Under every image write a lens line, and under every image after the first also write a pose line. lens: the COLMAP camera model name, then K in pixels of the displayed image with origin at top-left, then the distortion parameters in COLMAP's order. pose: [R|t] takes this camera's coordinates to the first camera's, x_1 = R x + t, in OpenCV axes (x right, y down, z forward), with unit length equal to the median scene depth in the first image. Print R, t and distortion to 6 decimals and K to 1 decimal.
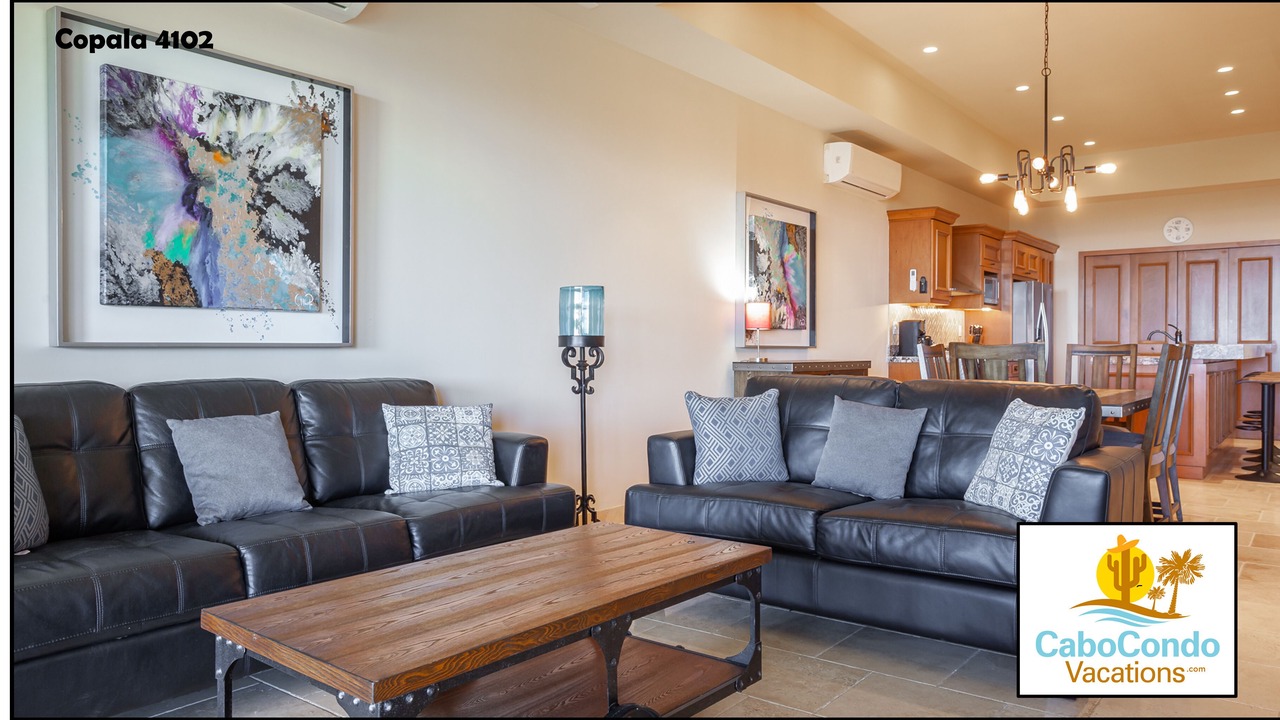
lens RADIAL K [[854.2, 0, 640.9], [0, 854.2, 352.0], [0, 0, 1]] dist [-0.020251, 0.018431]
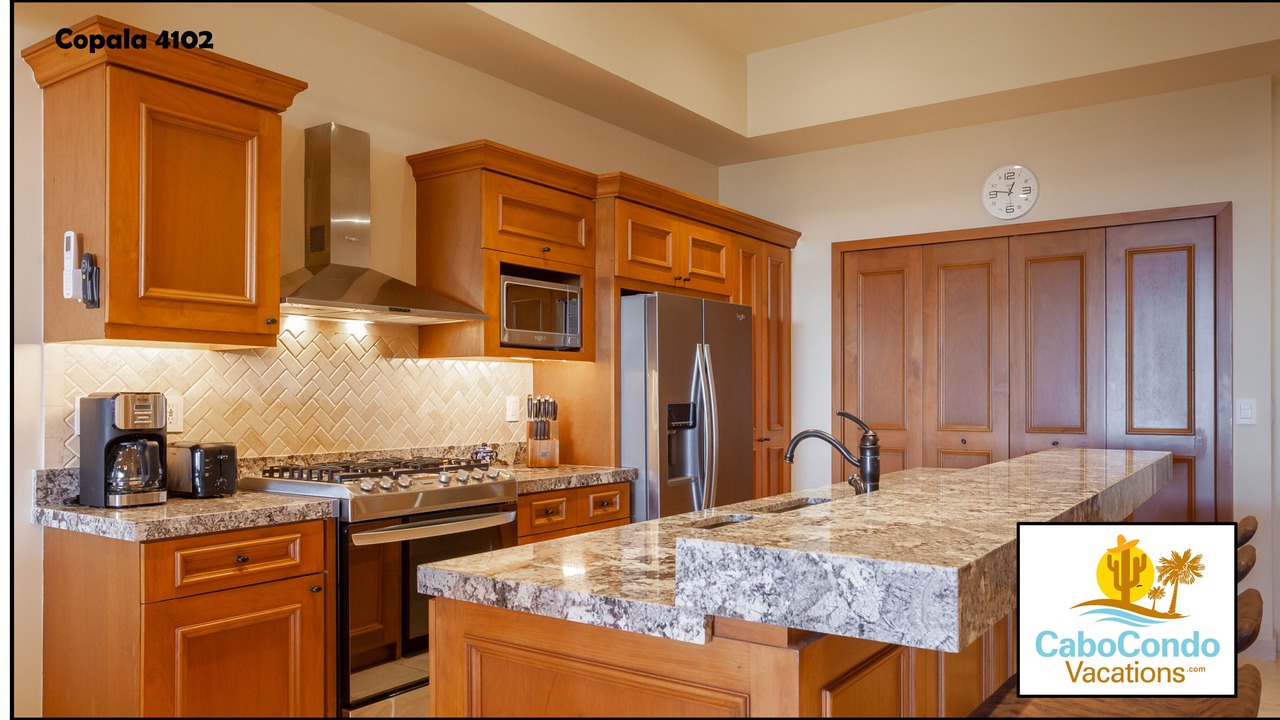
lens RADIAL K [[899.9, 0, 667.3], [0, 899.9, 394.5], [0, 0, 1]] dist [-0.027805, 0.031508]
pose [[0.996902, -0.001718, 0.078639, 0.510686], [0.002317, 0.999969, -0.007529, -0.034542], [-0.078623, 0.007688, 0.996875, 0.657110]]
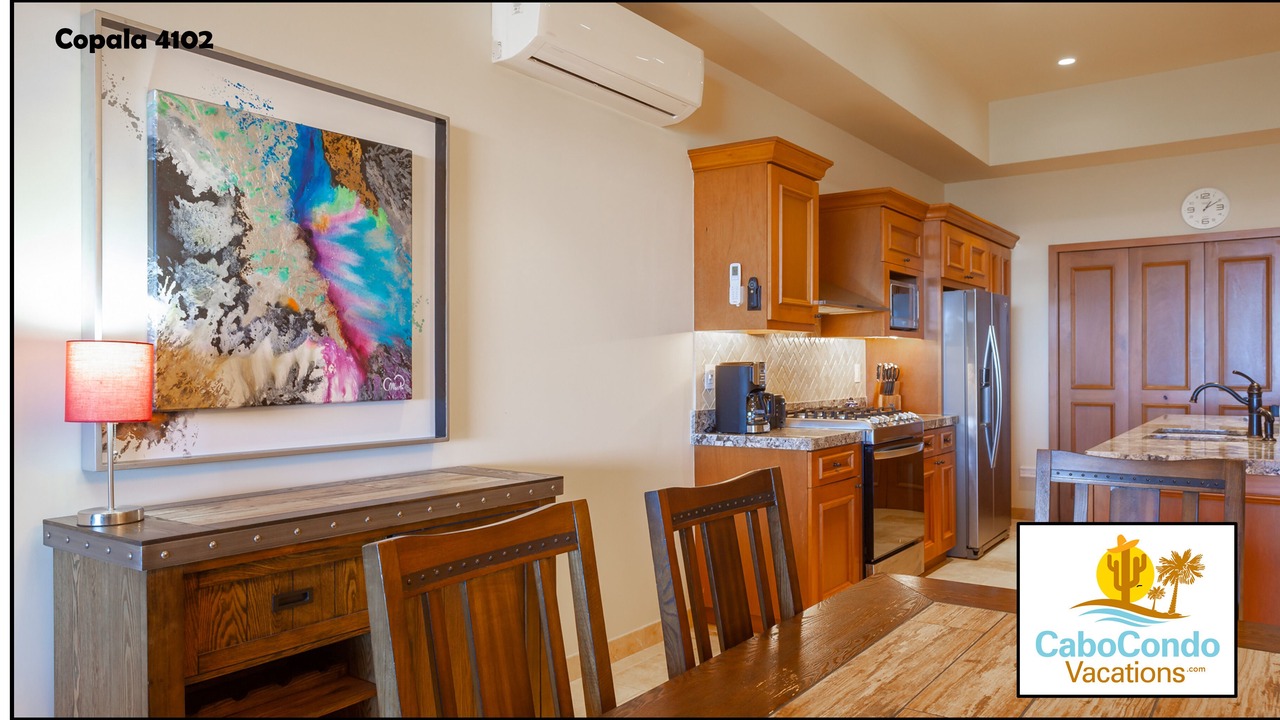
lens RADIAL K [[854.2, 0, 643.7], [0, 854.2, 369.1], [0, 0, 1]] dist [-0.020251, 0.018431]
pose [[0.999218, -0.005646, 0.039133, 0.245231], [0.005700, 0.999983, -0.001277, -0.033739], [-0.039125, 0.001499, 0.999233, 0.495481]]
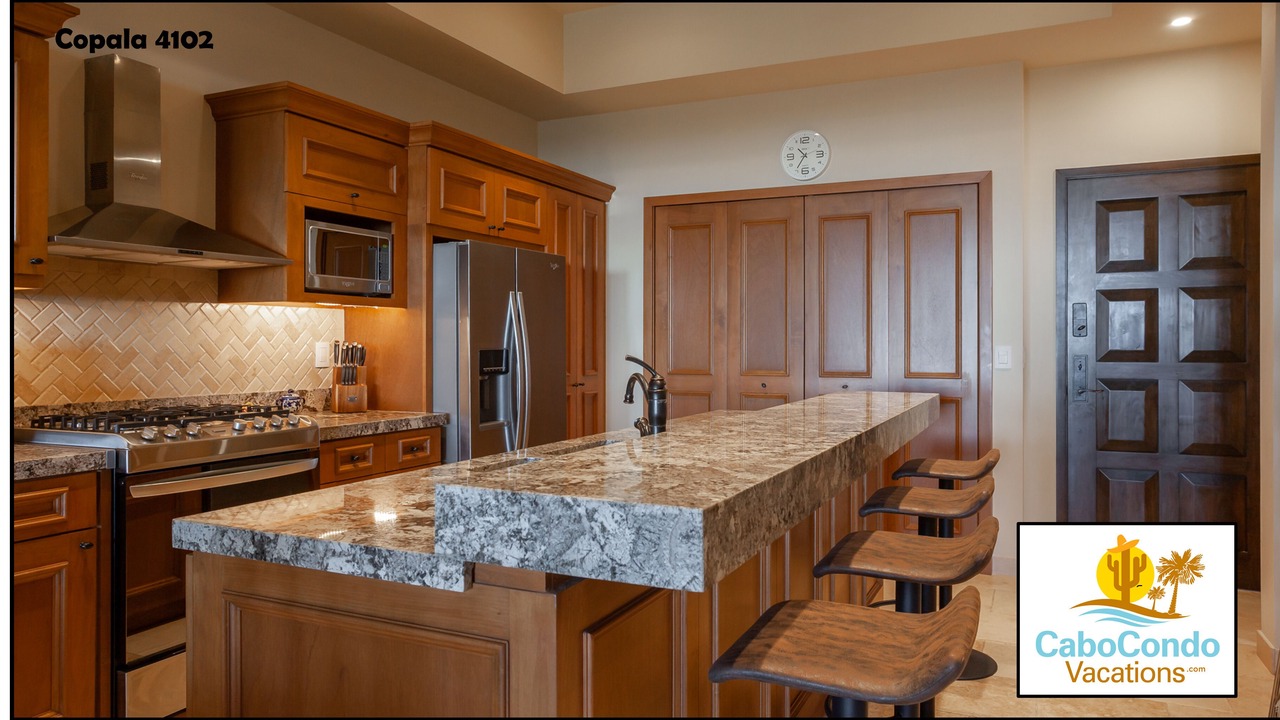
lens RADIAL K [[854.2, 0, 640.7], [0, 854.2, 339.8], [0, 0, 1]] dist [-0.020251, 0.018431]
pose [[0.972013, 0.001232, 0.234922, 0.526386], [0.001159, 0.999949, -0.010037, -0.033877], [-0.234922, 0.010028, 0.971962, 0.663994]]
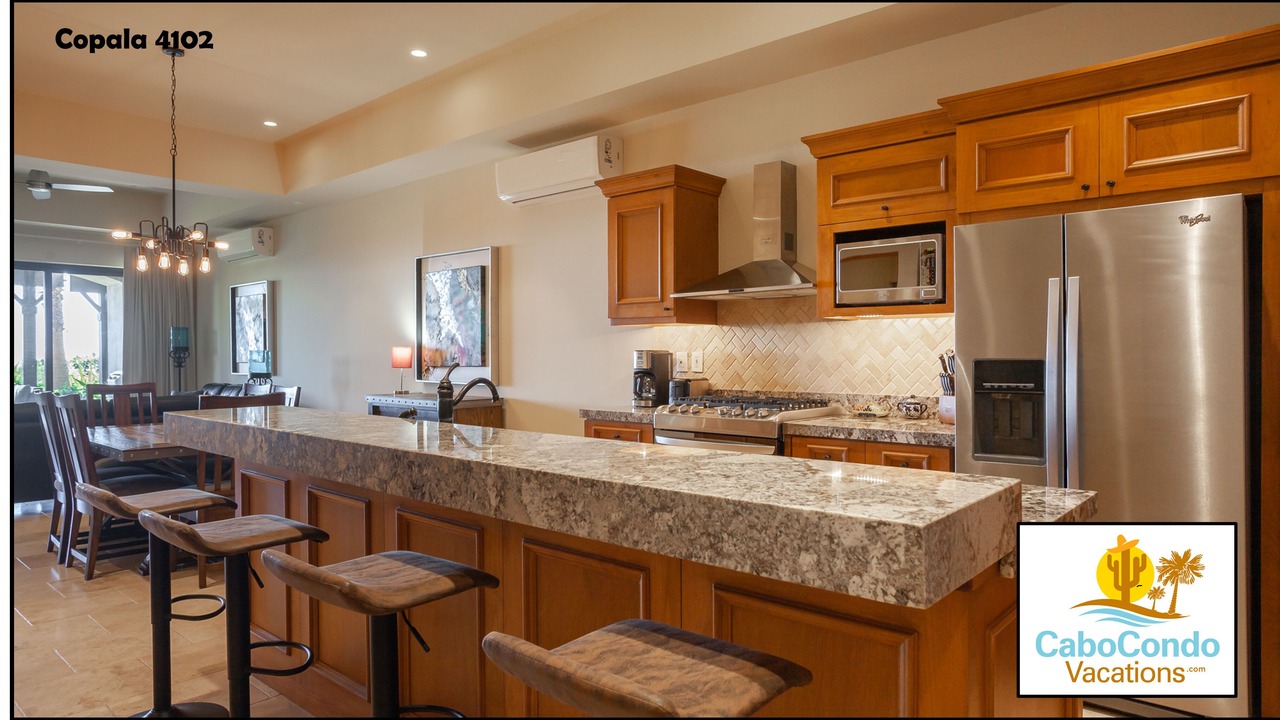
lens RADIAL K [[781.9, 0, 643.9], [0, 781.9, 358.4], [0, 0, 1]] dist [-0.004694, 0.000369]
pose [[-0.048889, 0.007465, -0.998776, 0.942038], [0.000063, 0.999972, 0.007471, -0.036900], [0.998804, 0.000302, -0.048888, 1.049992]]
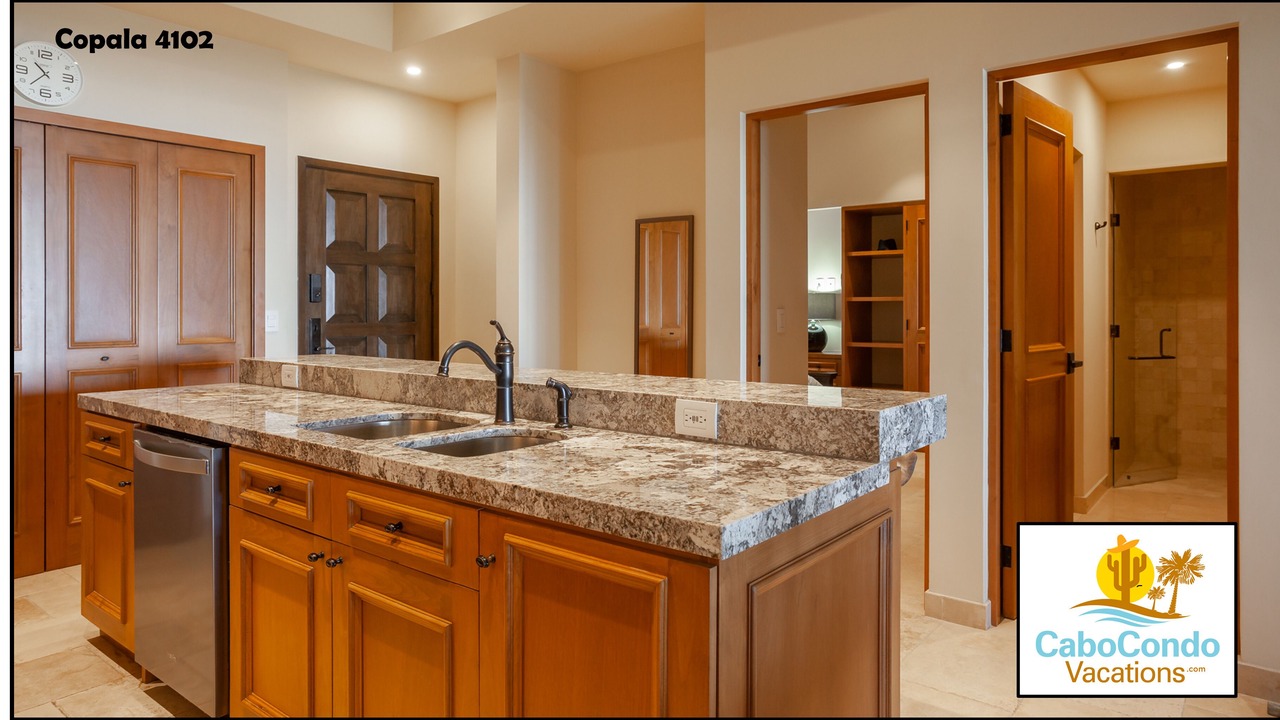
lens RADIAL K [[781.9, 0, 638.7], [0, 781.9, 348.1], [0, 0, 1]] dist [-0.004694, 0.000369]
pose [[-0.000712, -0.050615, 0.998718, 0.318921], [0.007158, 0.998692, 0.050619, -0.034950], [-0.999974, 0.007185, -0.000349, 0.902451]]
